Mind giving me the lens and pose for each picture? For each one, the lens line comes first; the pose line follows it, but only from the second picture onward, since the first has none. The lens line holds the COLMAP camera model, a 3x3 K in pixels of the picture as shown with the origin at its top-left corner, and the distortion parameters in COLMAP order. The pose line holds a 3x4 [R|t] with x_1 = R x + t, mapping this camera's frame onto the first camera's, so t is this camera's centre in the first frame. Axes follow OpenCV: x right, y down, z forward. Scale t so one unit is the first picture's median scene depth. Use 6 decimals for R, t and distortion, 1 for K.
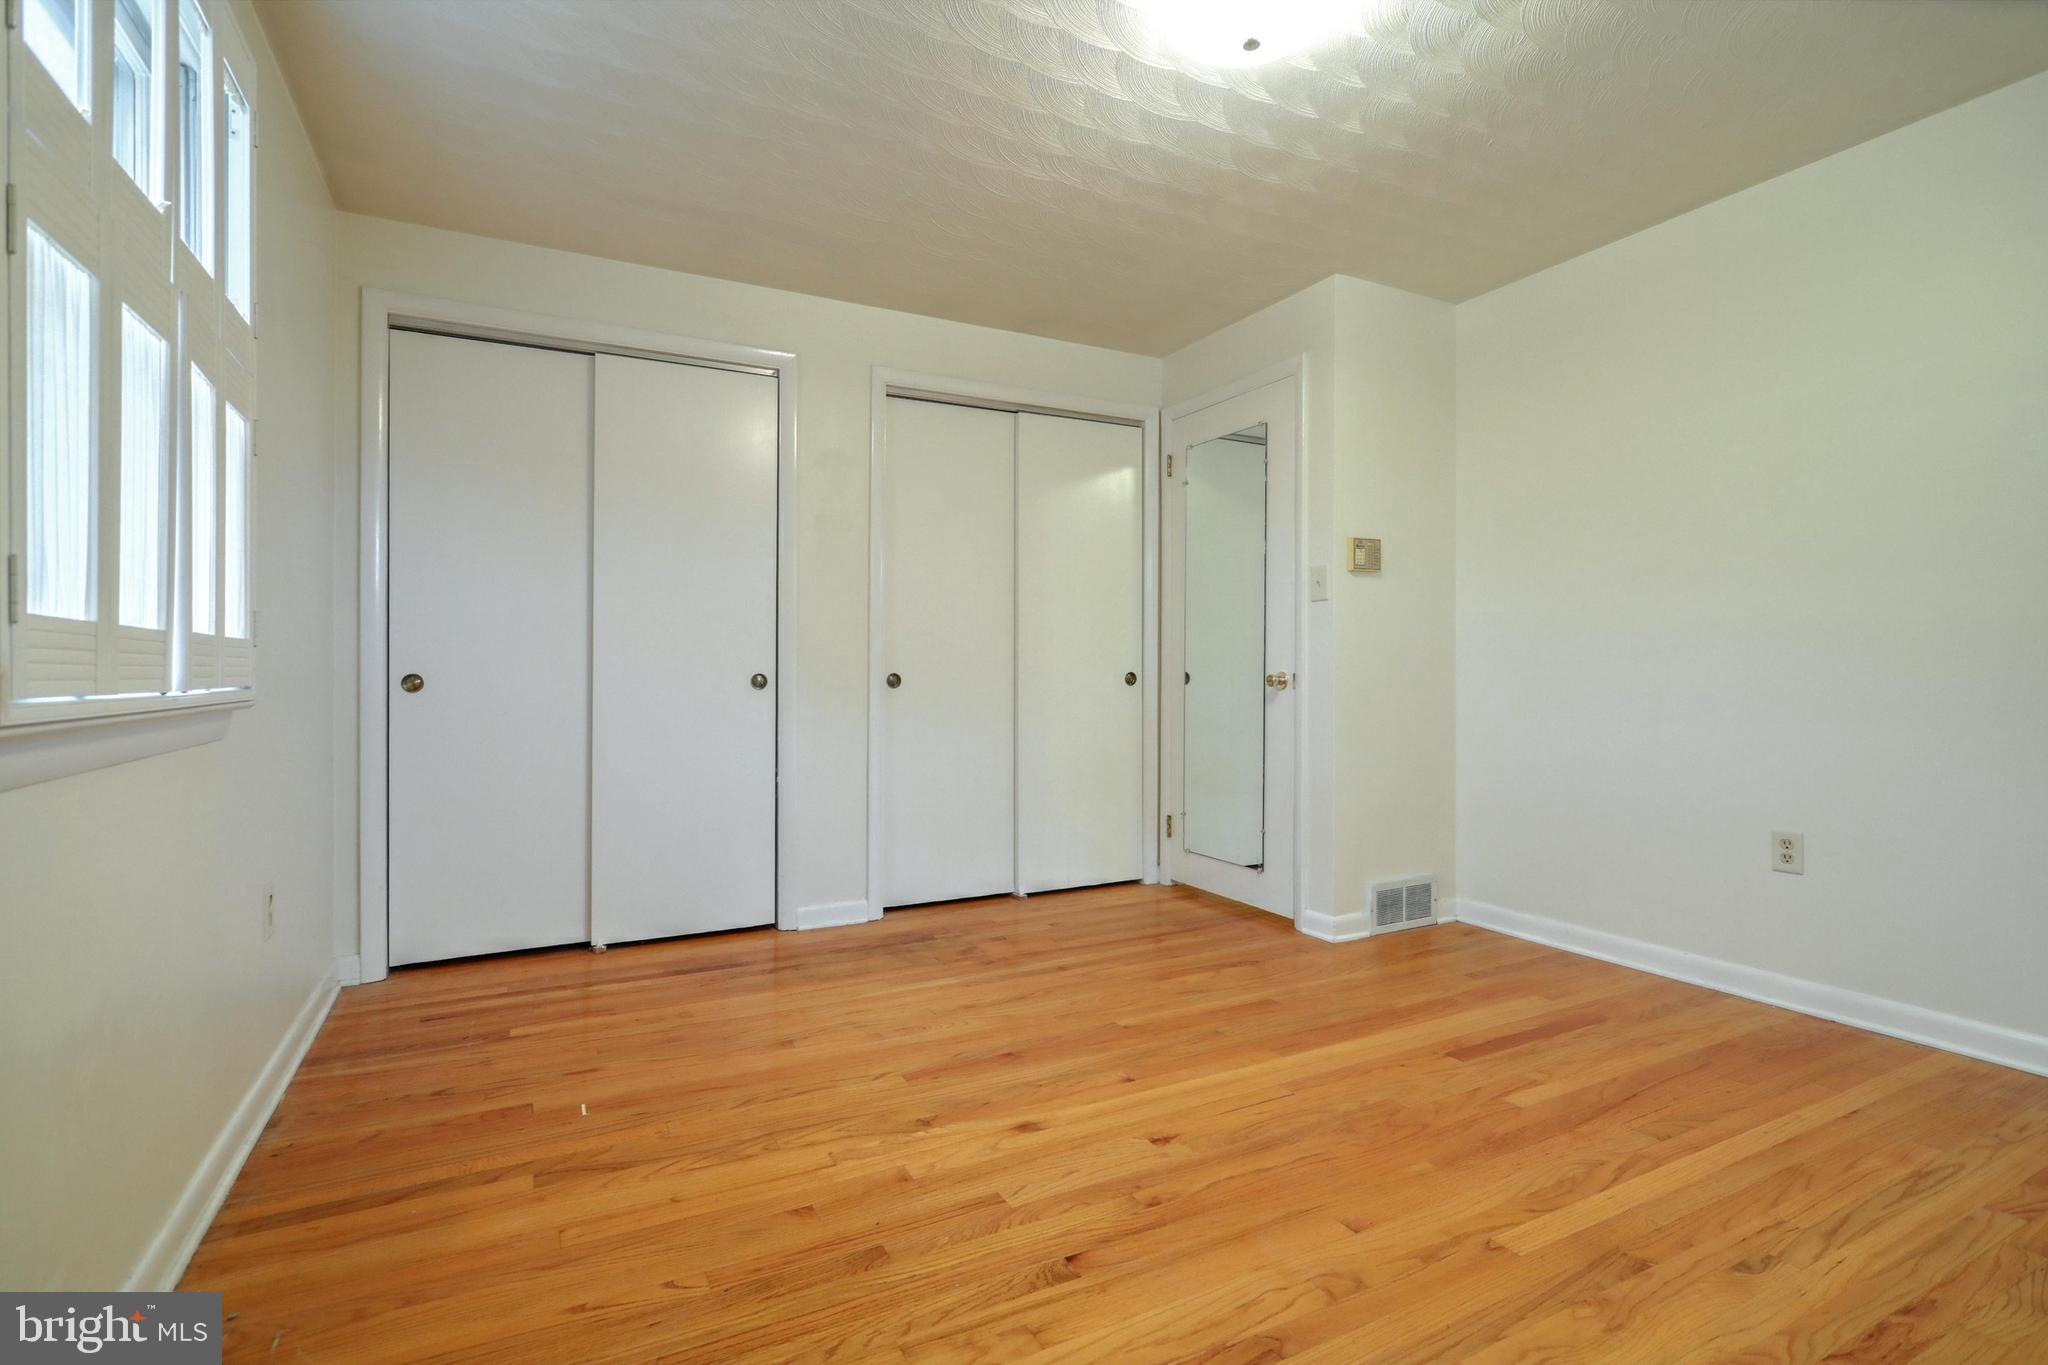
lens RADIAL K [[1003.3, 0, 1032.6], [0, 1003.3, 677.5], [0, 0, 1]] dist [-0.002838, 0.002014]
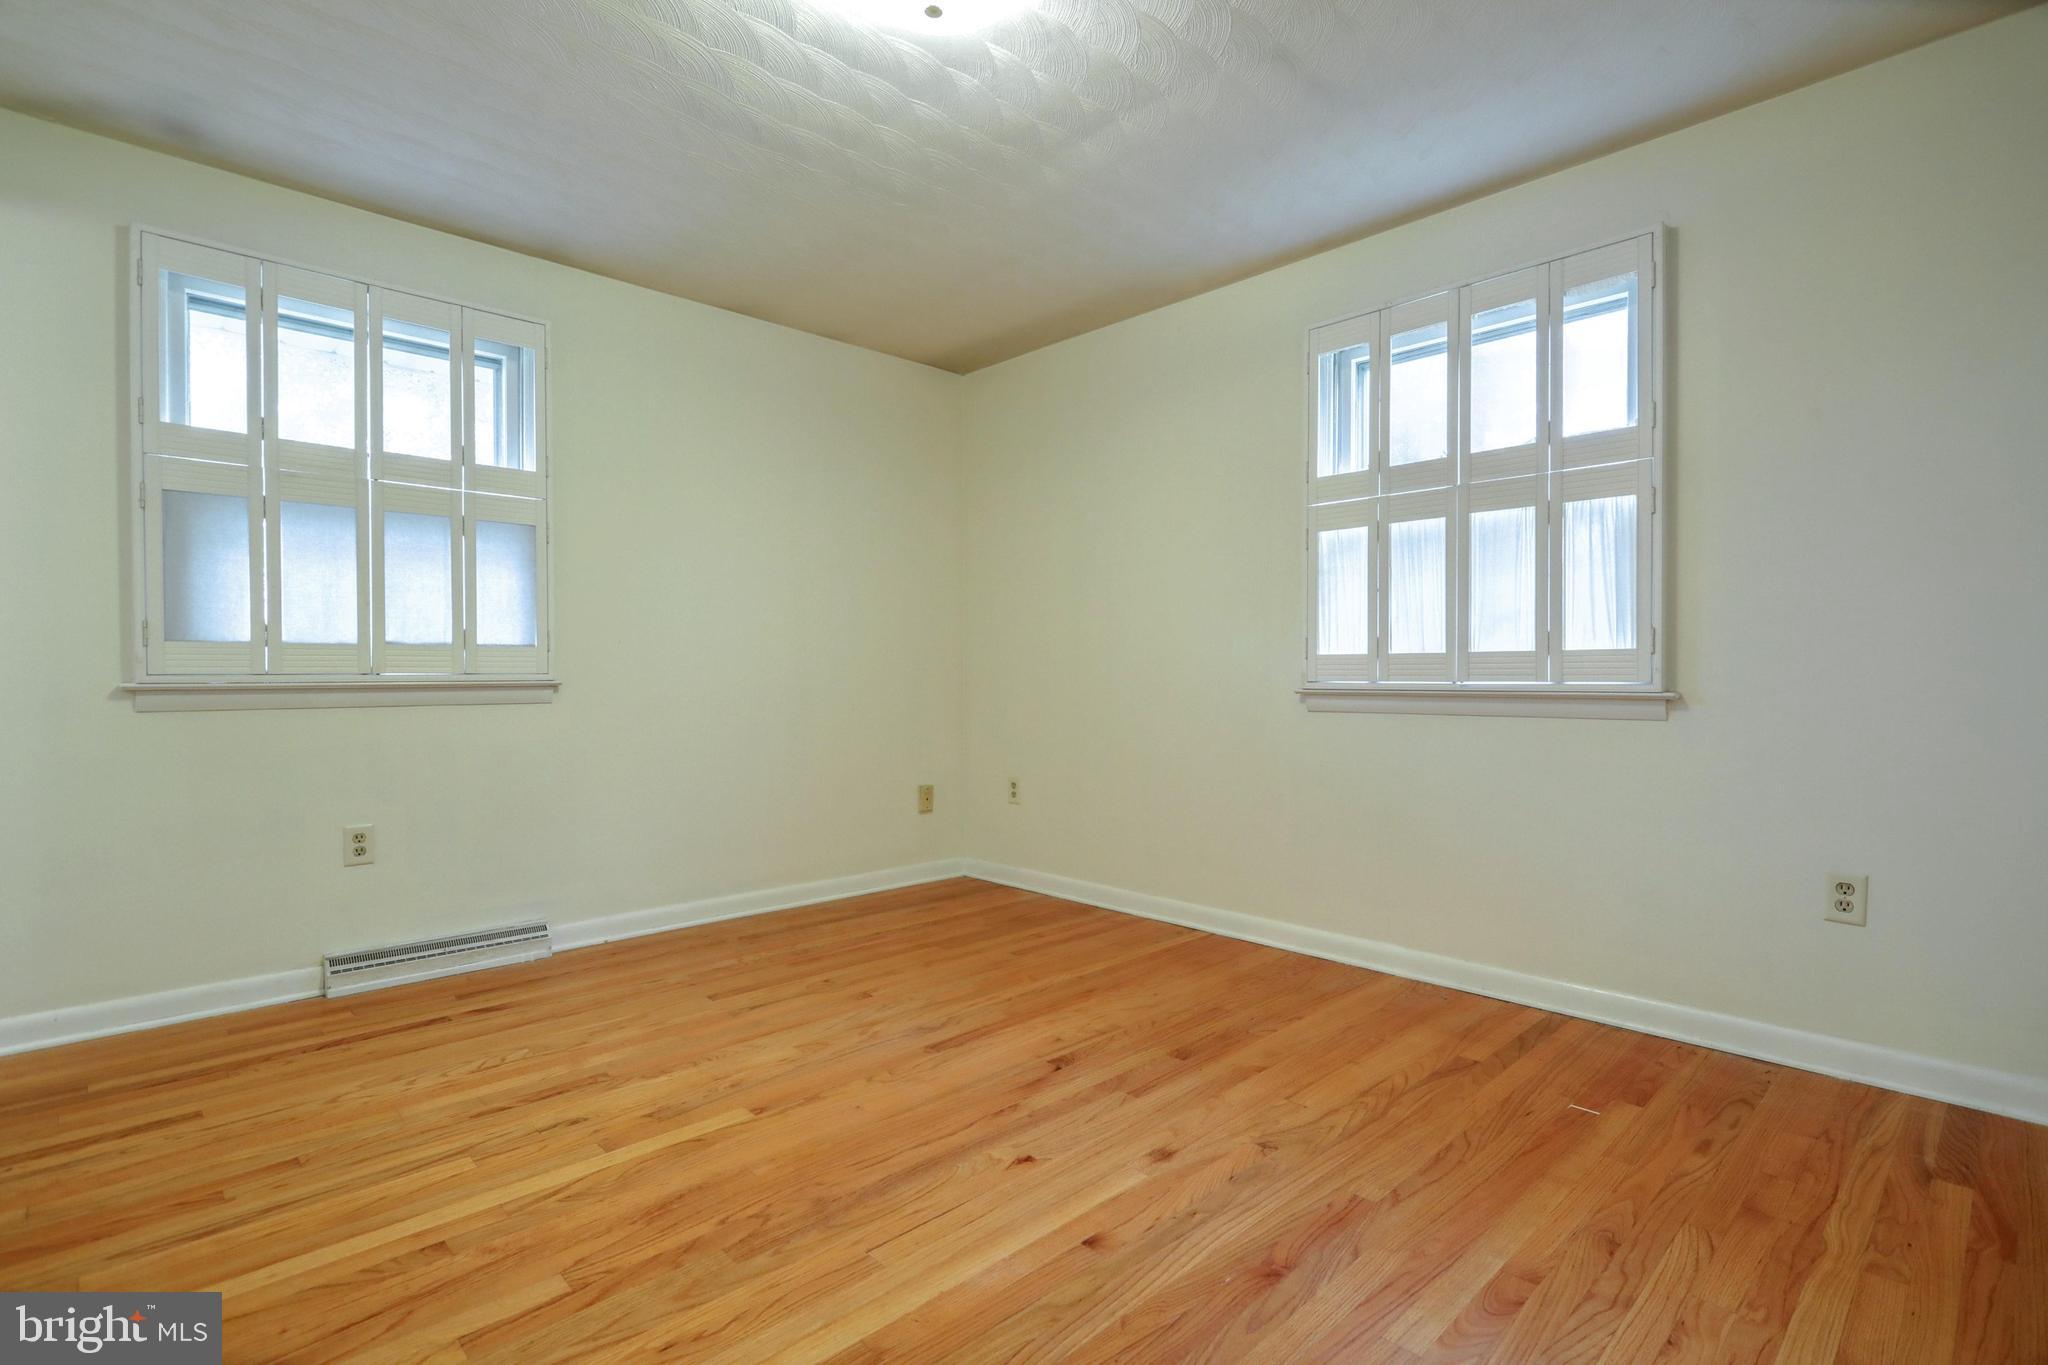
lens RADIAL K [[1003.3, 0, 1022.0], [0, 1003.3, 683.1], [0, 0, 1]] dist [-0.002838, 0.002014]
pose [[-0.965817, 0.006369, -0.259148, 0.318127], [0.001756, 0.999836, 0.018030, -0.014540], [0.259220, 0.016958, -0.965669, 1.624447]]
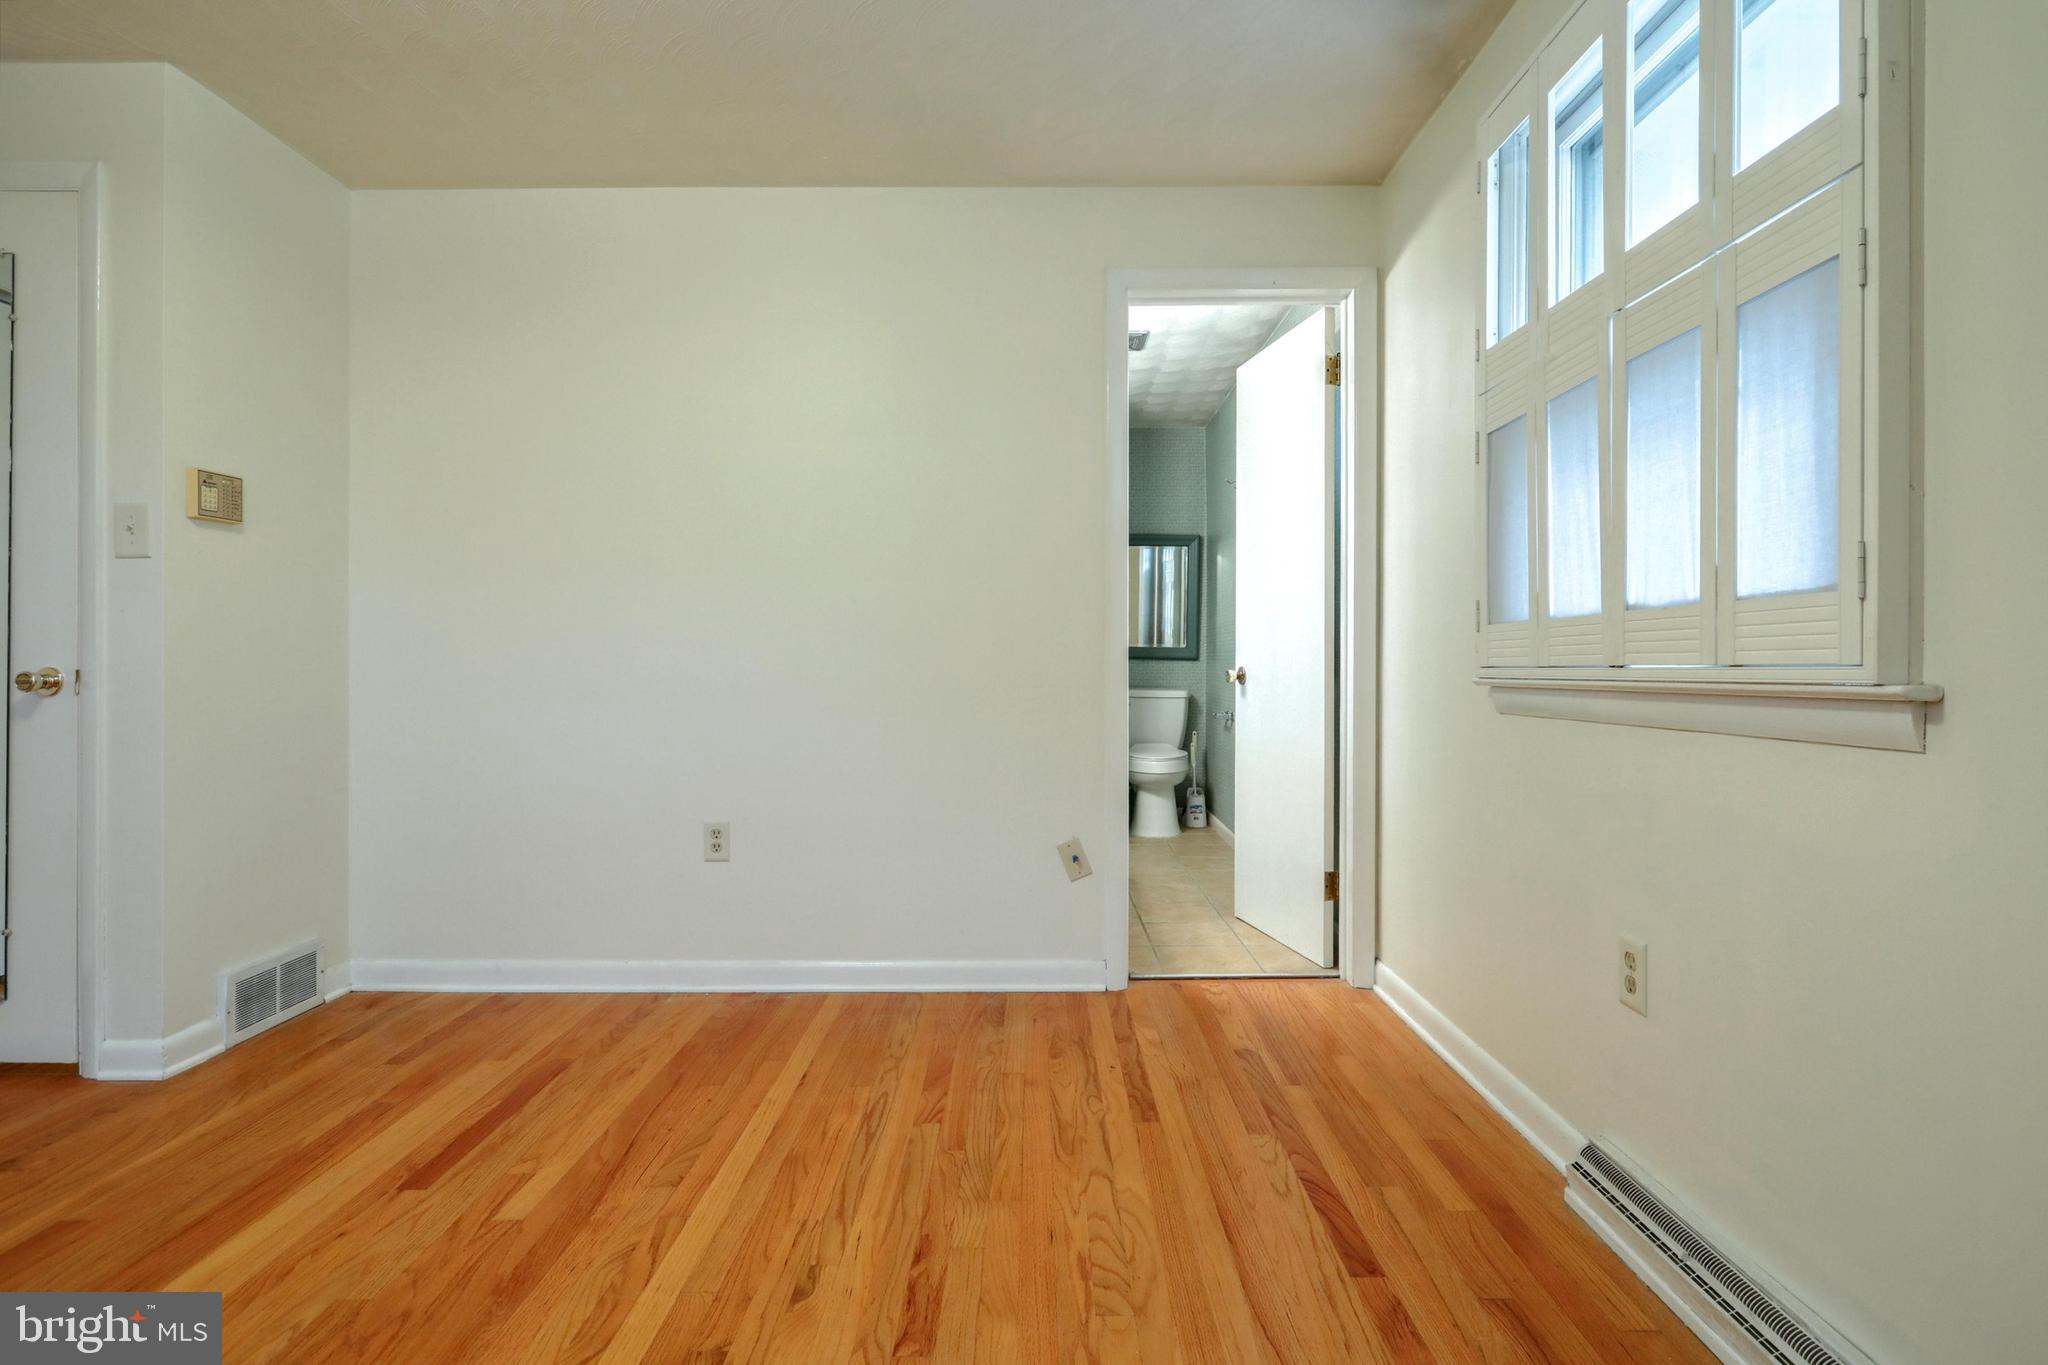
lens RADIAL K [[1003.3, 0, 1014.1], [0, 1003.3, 670.2], [0, 0, 1]] dist [-0.002838, 0.002014]
pose [[0.468721, -0.000440, 0.883346, -0.023951], [0.002641, 0.999996, -0.000903, -0.002320], [-0.883342, 0.002756, 0.468720, 0.249388]]
